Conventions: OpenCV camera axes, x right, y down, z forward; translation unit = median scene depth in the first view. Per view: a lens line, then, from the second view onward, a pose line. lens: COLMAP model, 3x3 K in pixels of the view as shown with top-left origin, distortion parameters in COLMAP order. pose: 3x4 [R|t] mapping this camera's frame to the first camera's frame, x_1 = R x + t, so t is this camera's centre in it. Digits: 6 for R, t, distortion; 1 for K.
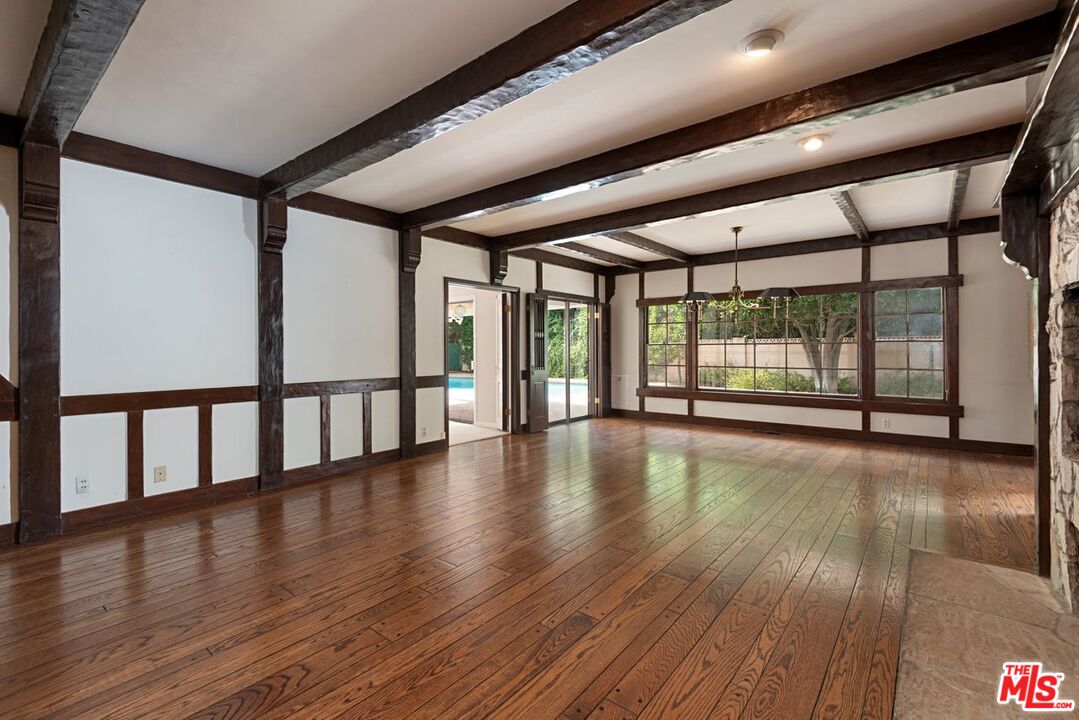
lens RADIAL K [[476.1, 0, 537.9], [0, 476.1, 352.5], [0, 0, 1]] dist [0.018183, -0.000991]
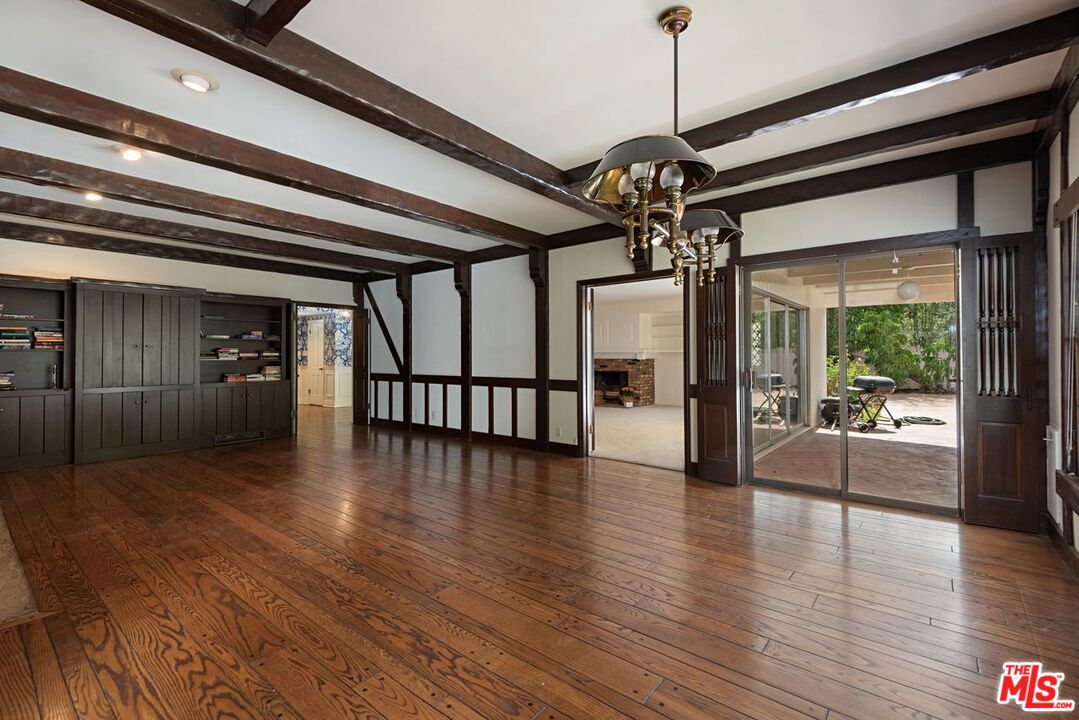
lens RADIAL K [[476.1, 0, 538.2], [0, 476.1, 355.4], [0, 0, 1]] dist [0.018183, -0.000991]
pose [[-0.012238, 0.008150, -0.999892, 0.835055], [-0.001108, 0.999966, 0.008164, -0.012955], [0.999925, 0.001207, -0.012228, 0.977515]]
